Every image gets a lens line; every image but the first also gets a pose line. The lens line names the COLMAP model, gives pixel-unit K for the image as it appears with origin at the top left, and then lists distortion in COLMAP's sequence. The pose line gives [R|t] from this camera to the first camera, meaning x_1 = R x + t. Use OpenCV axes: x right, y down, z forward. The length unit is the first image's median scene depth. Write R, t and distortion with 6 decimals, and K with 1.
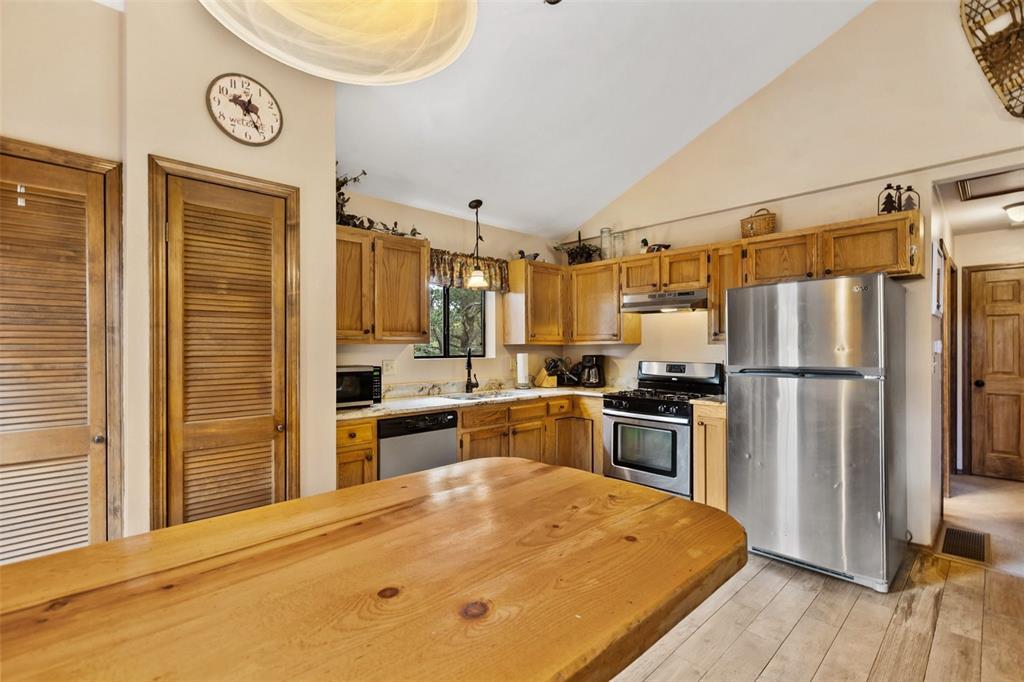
lens RADIAL K [[457.1, 0, 512.2], [0, 457.1, 346.9], [0, 0, 1]] dist [0.003156, -0.000275]
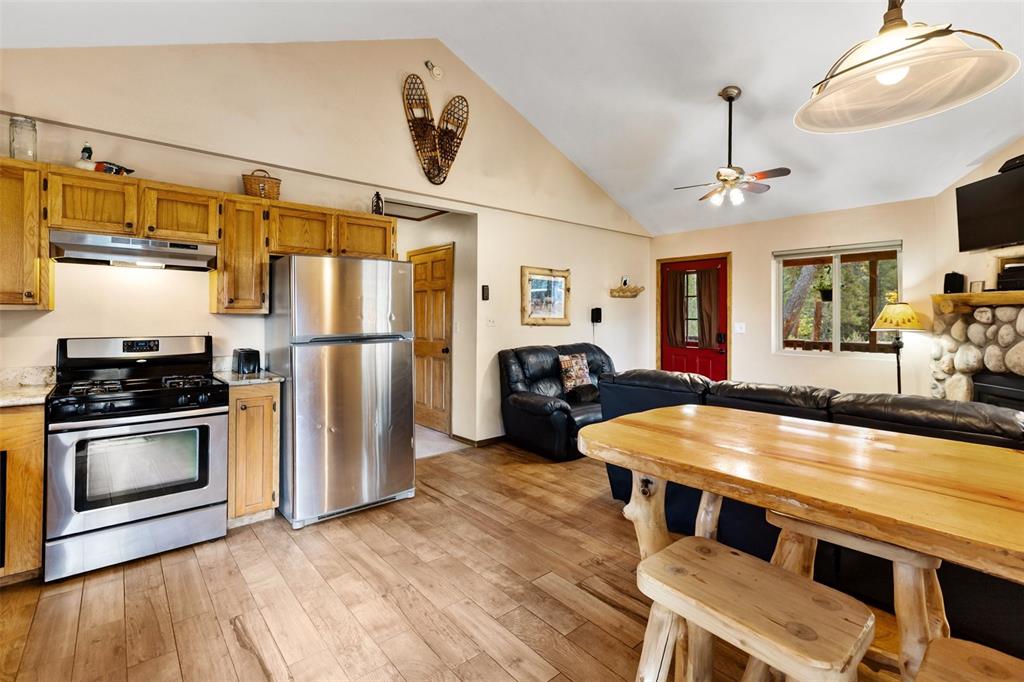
lens RADIAL K [[470.1, 0, 518.9], [0, 470.1, 312.2], [0, 0, 1]] dist [0.000622, -0.000671]
pose [[0.048603, 0.011220, 0.998755, -0.364821], [-0.003451, 0.999933, -0.011066, 0.000707], [-0.998812, -0.002908, 0.048638, 0.391299]]
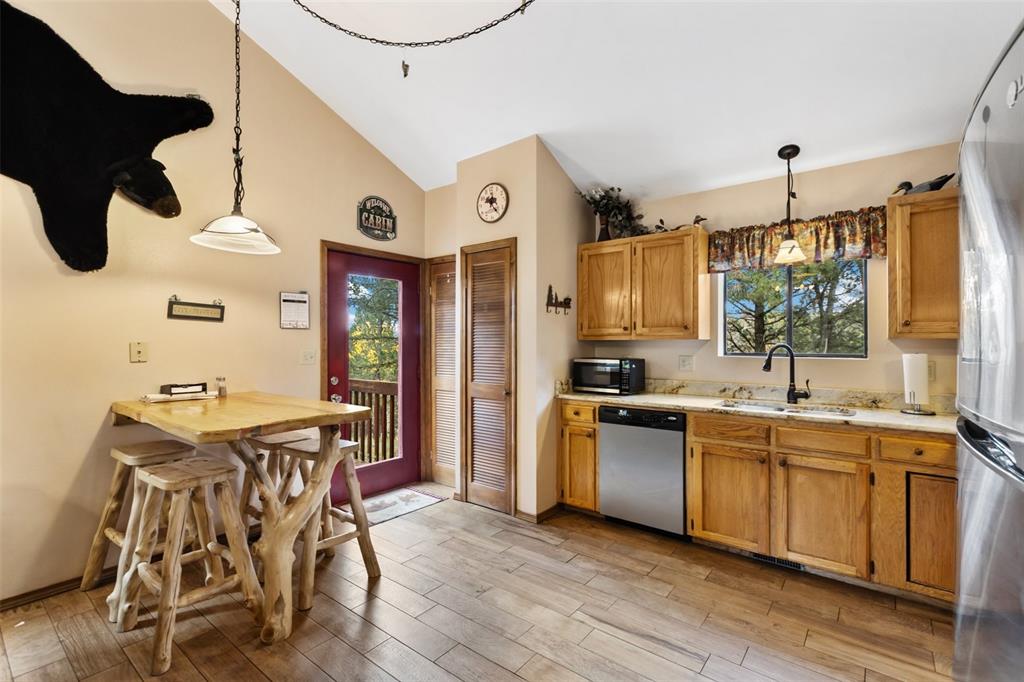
lens RADIAL K [[458.4, 0, 522.1], [0, 458.4, 339.3], [0, 0, 1]] dist [0.000151, -0.000023]
pose [[0.151681, -0.005693, -0.988413, 0.613019], [-0.001469, 0.999981, -0.005985, -0.000117], [0.988428, 0.002360, 0.151670, 0.467973]]
